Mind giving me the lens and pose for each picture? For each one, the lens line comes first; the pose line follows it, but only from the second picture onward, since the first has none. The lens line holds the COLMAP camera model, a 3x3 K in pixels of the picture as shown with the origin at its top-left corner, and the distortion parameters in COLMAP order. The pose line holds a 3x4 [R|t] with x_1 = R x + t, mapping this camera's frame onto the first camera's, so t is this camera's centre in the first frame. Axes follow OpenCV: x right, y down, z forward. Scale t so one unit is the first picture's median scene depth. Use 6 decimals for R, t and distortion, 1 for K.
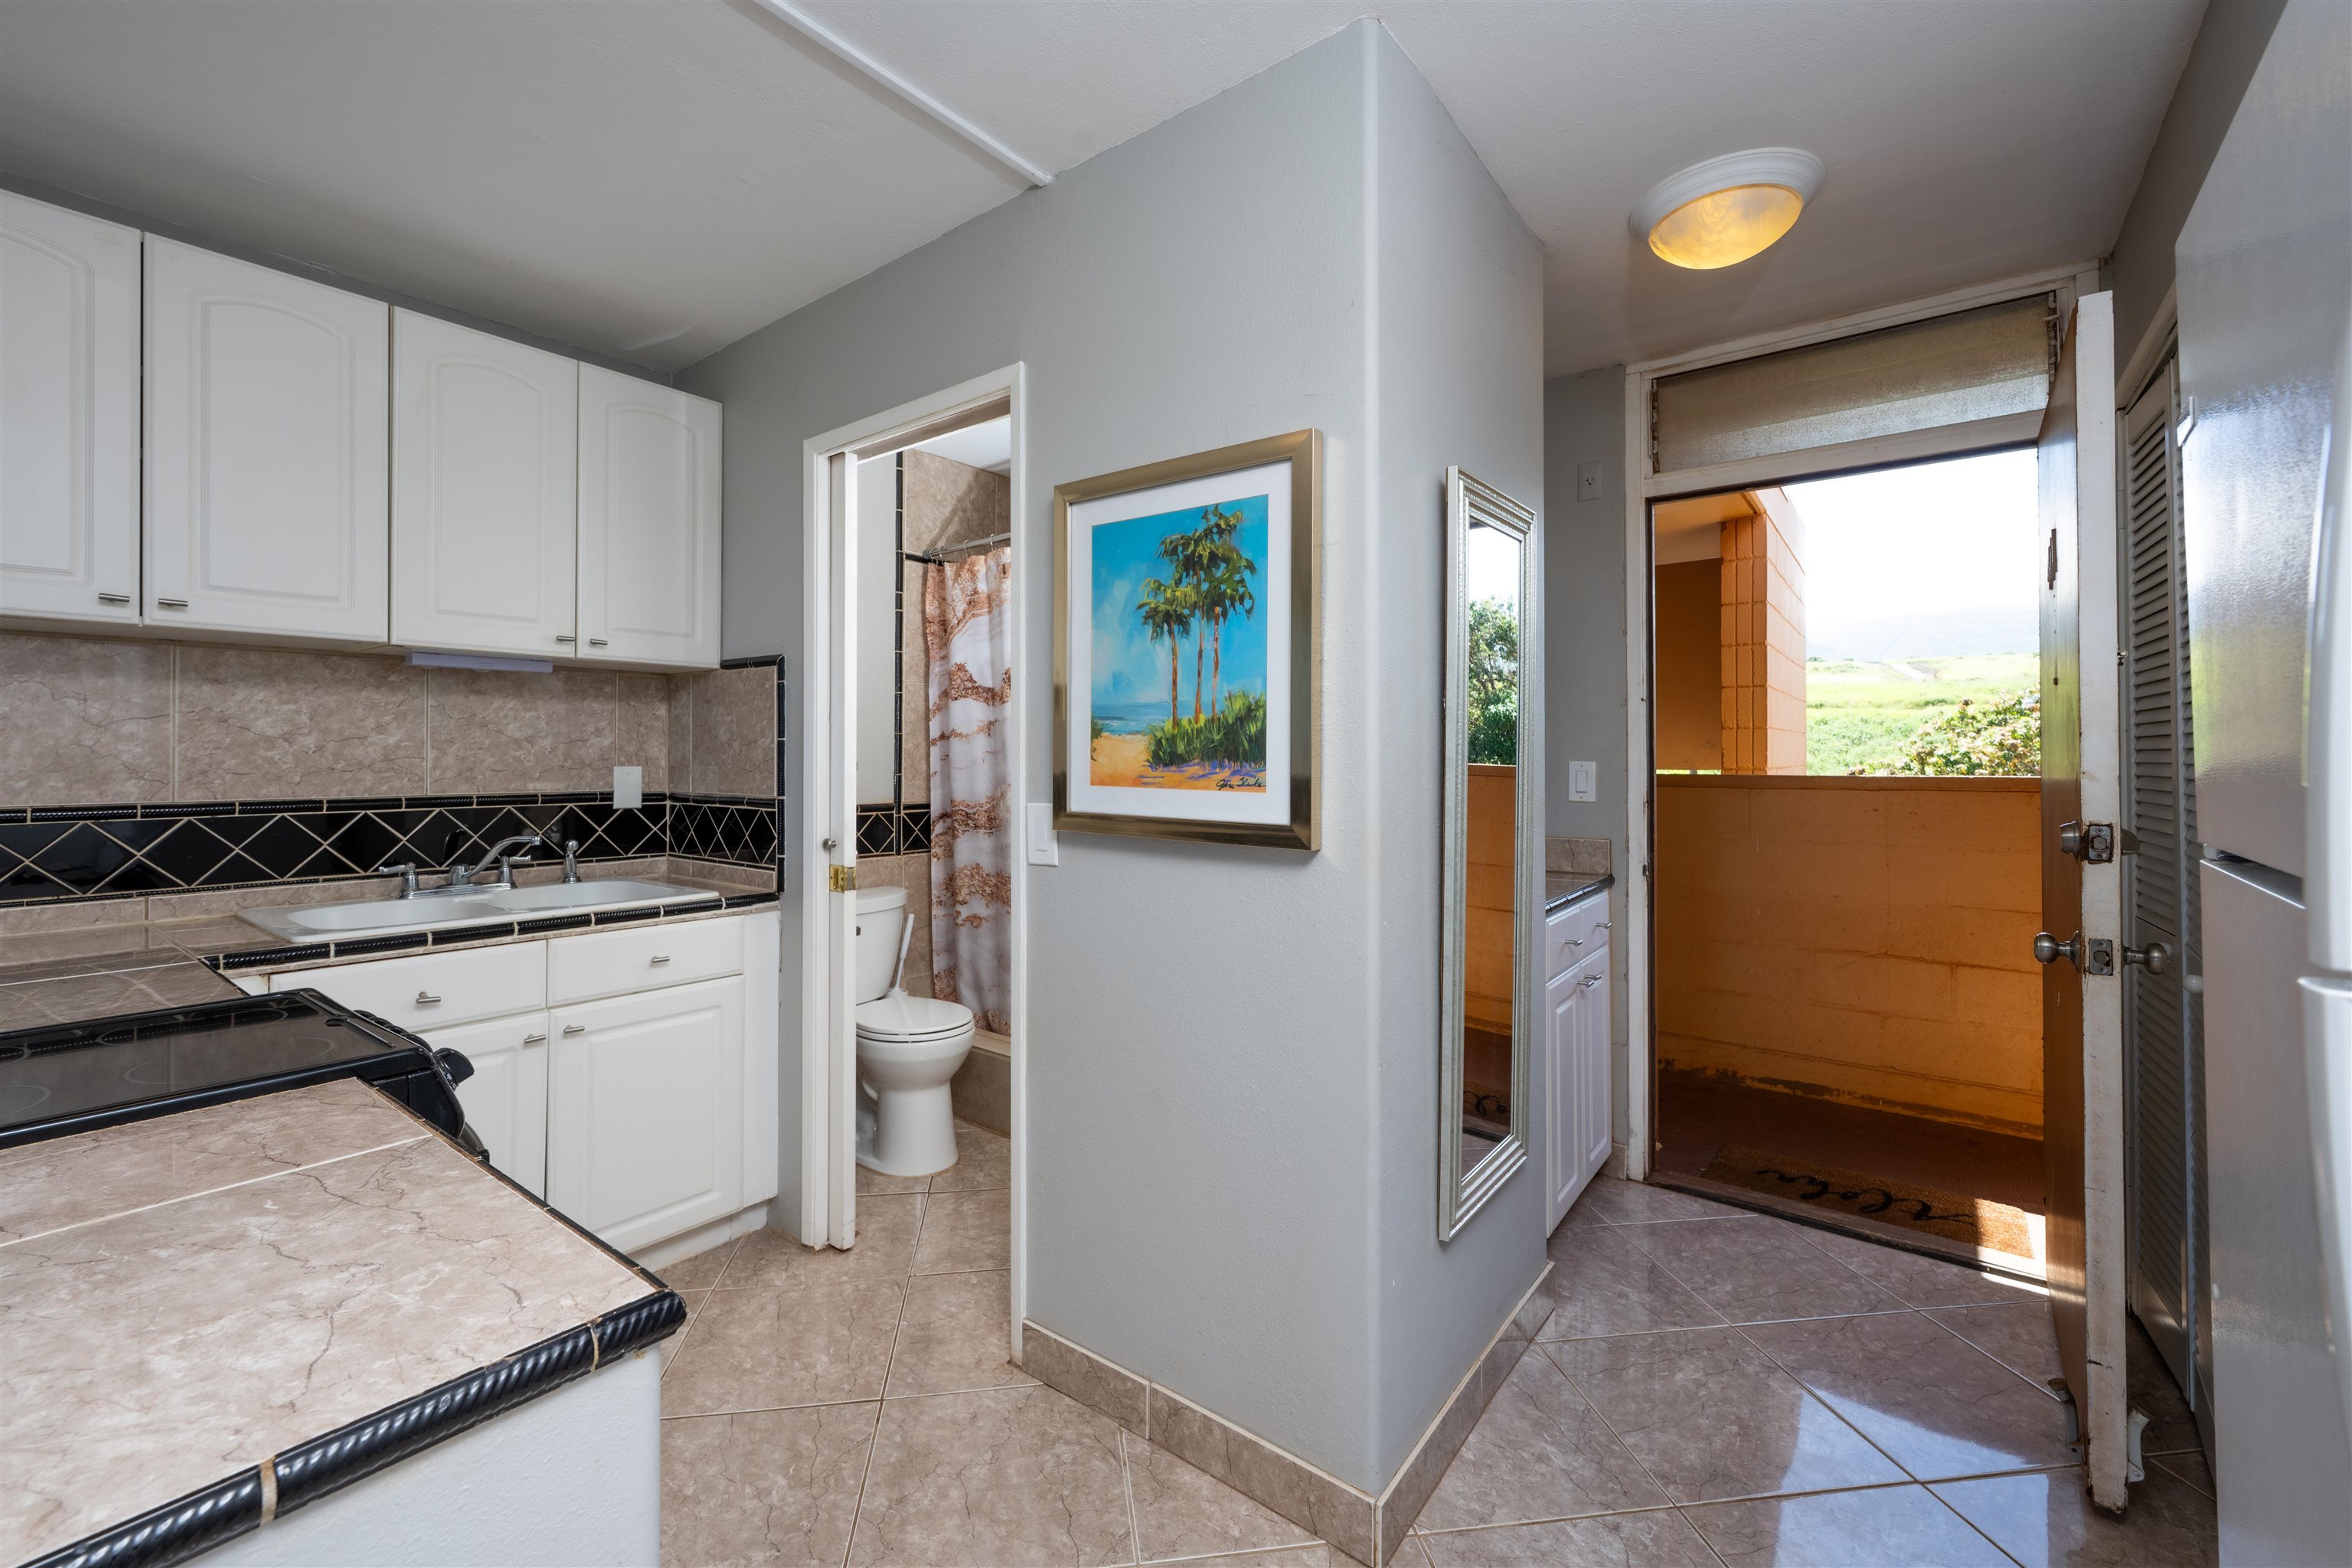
lens RADIAL K [[957.4, 0, 1155.2], [0, 957.4, 749.4], [0, 0, 1]] dist [0.000501, -0.000278]
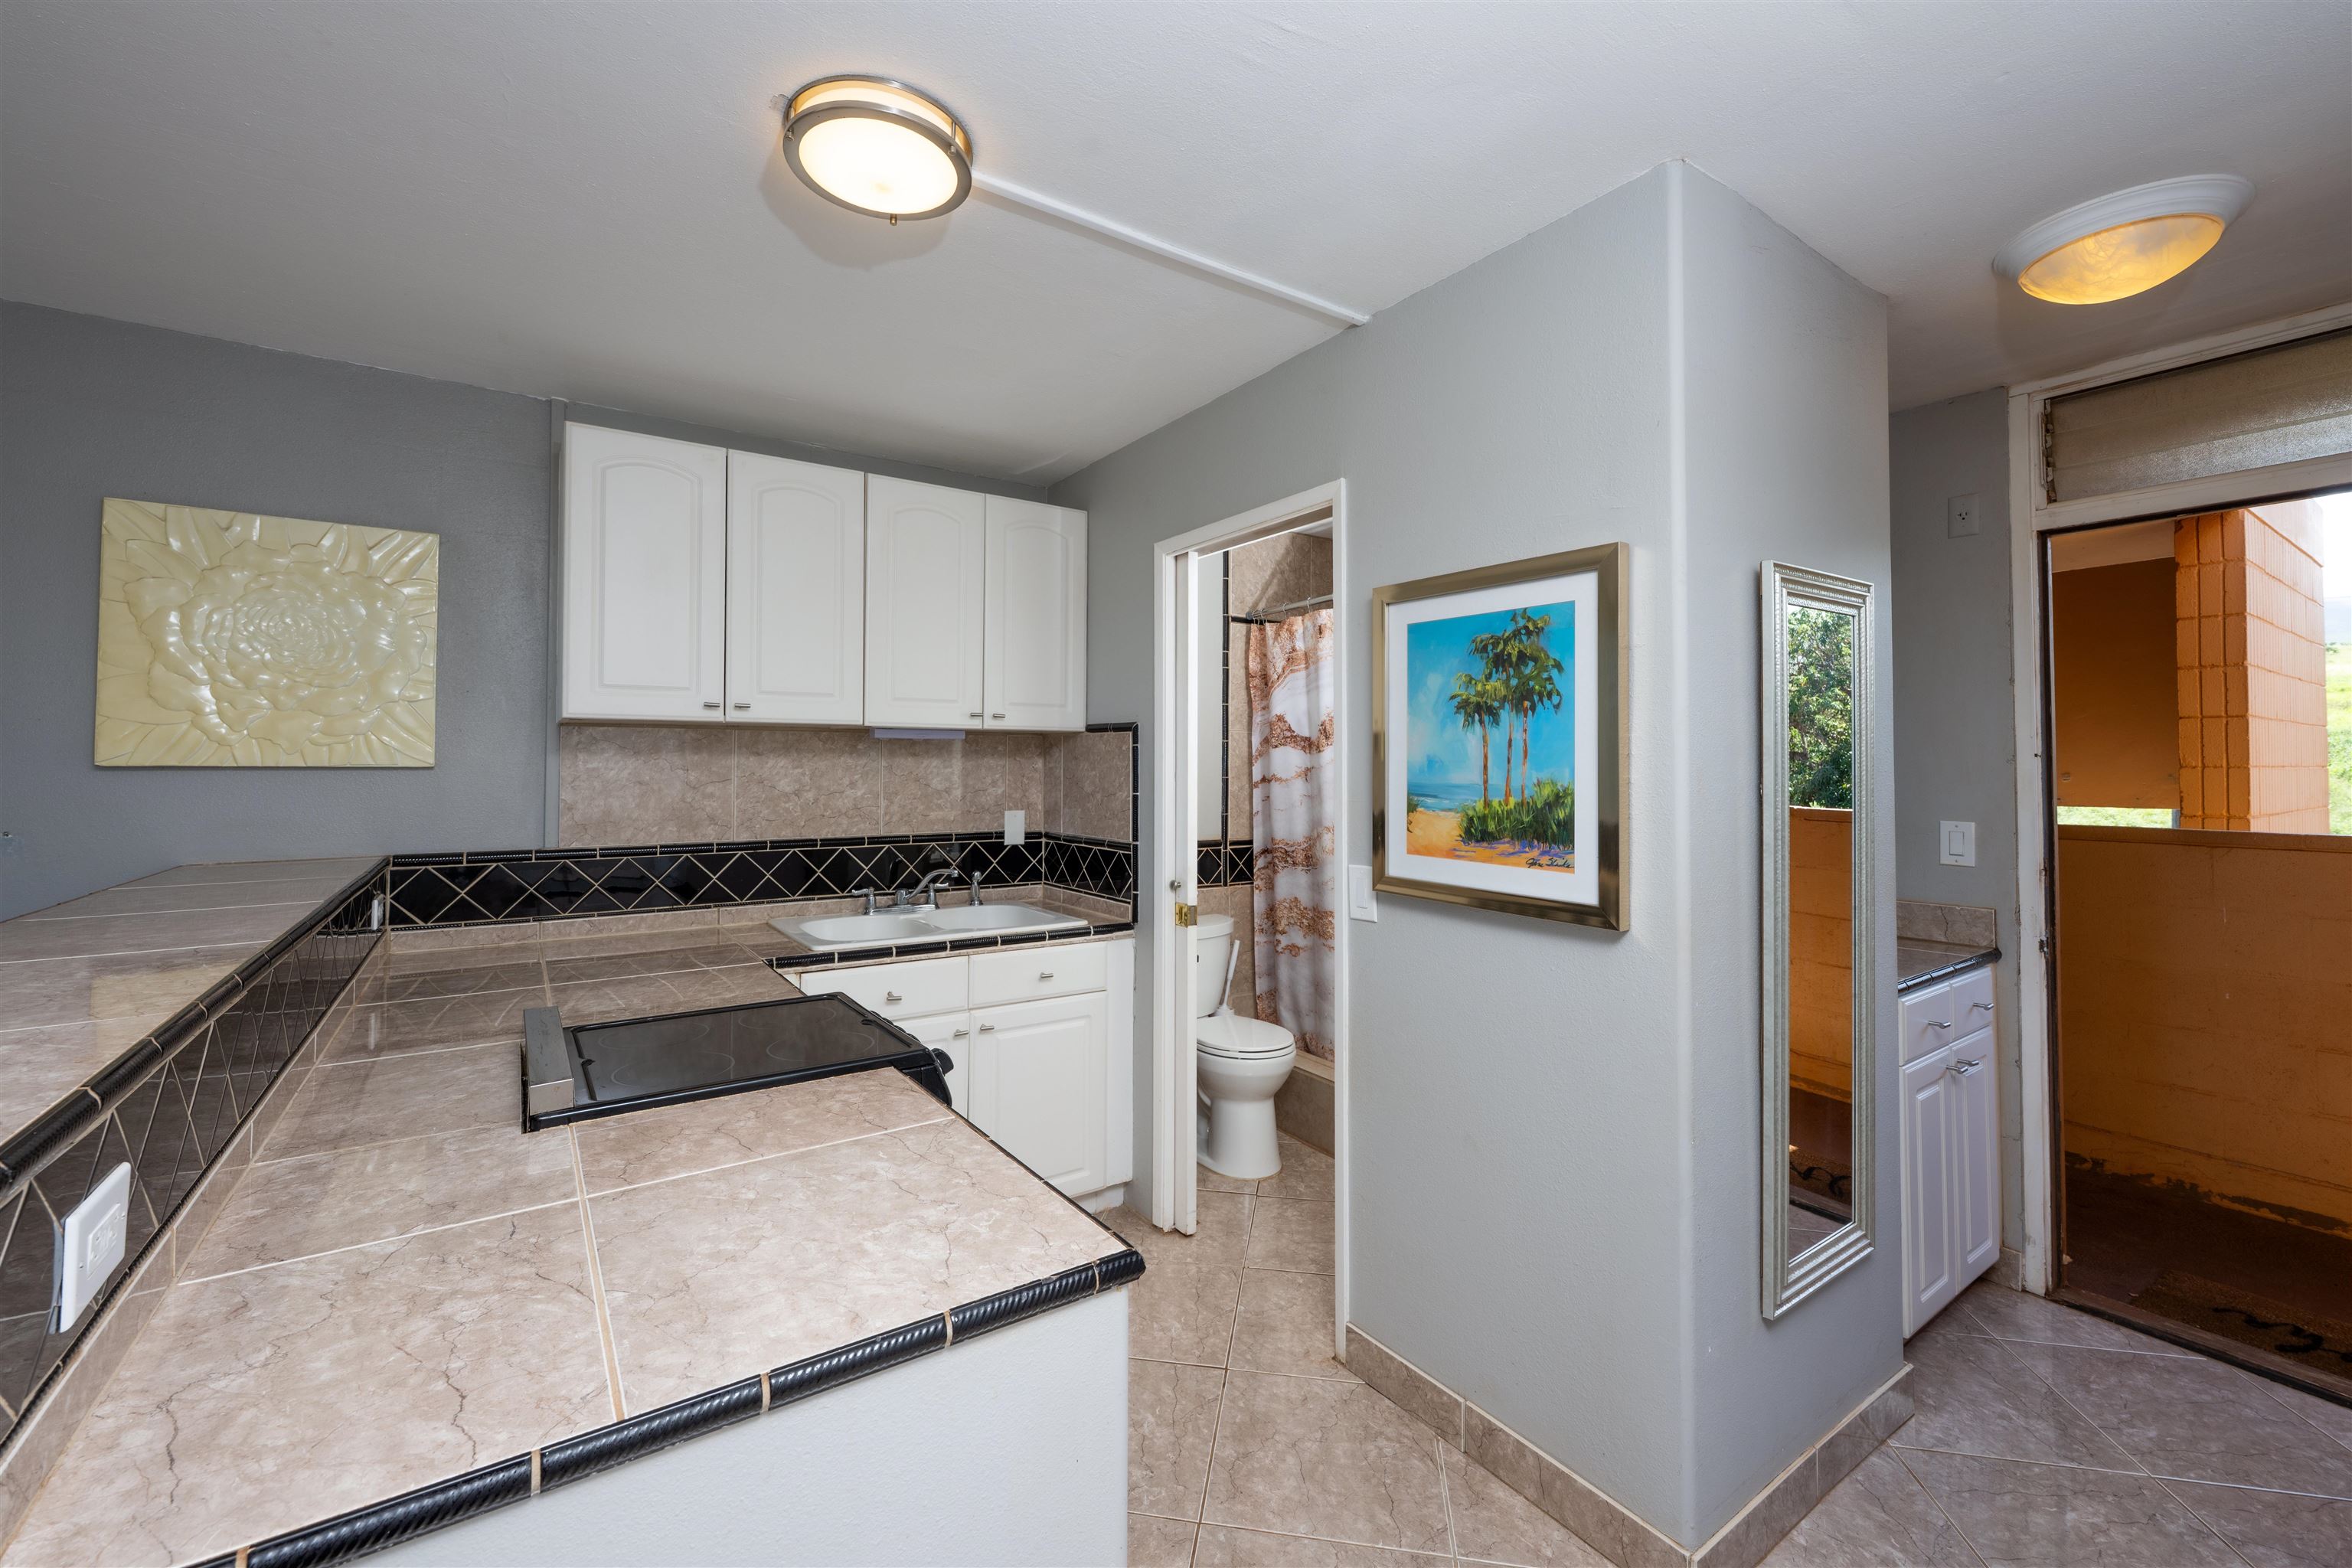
lens RADIAL K [[934.5, 0, 1163.9], [0, 934.5, 751.1], [0, 0, 1]] dist [0.000537, 0.000166]
pose [[0.951681, -0.004505, -0.307055, -0.001281], [0.000098, 0.999897, -0.014366, -0.058144], [0.307088, 0.013642, 0.951583, -0.115581]]
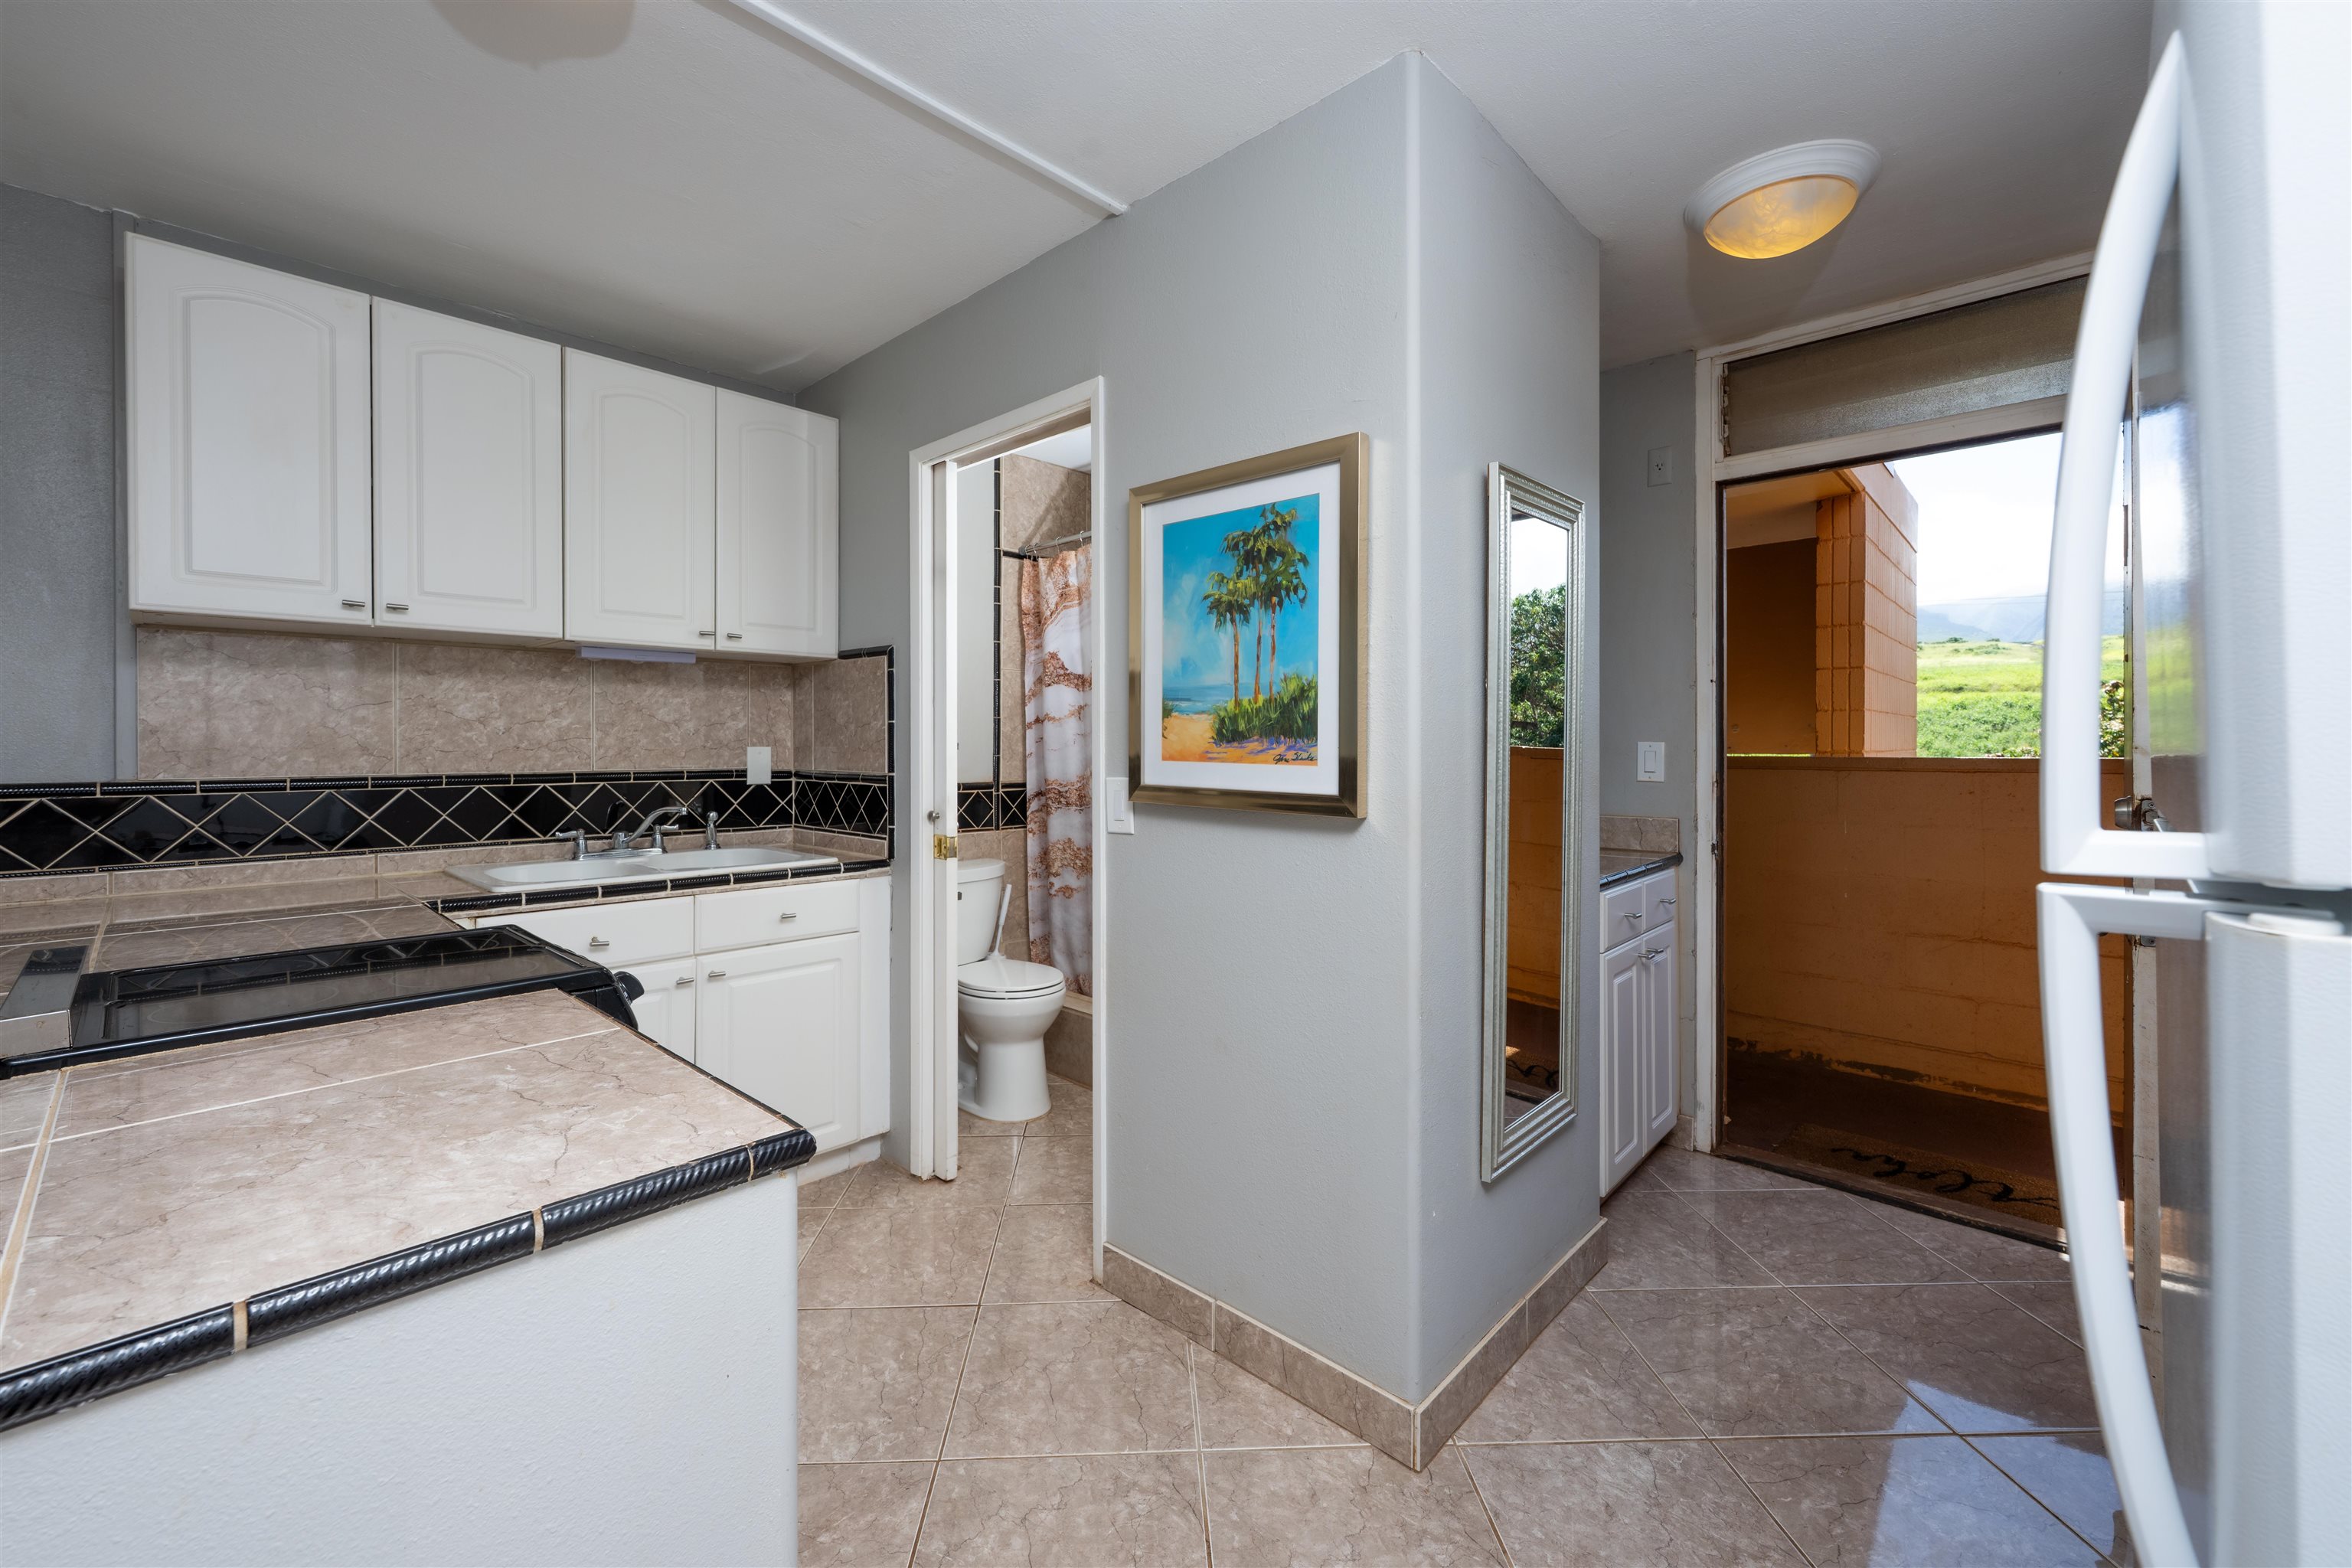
lens RADIAL K [[936.9, 0, 1156.9], [0, 936.9, 745.1], [0, 0, 1]] dist [0.000613, 0.000285]
pose [[0.995140, -0.000257, -0.098474, 0.028224], [0.001220, 0.999952, 0.009720, 0.007987], [0.098467, -0.009793, 0.995092, -0.063211]]
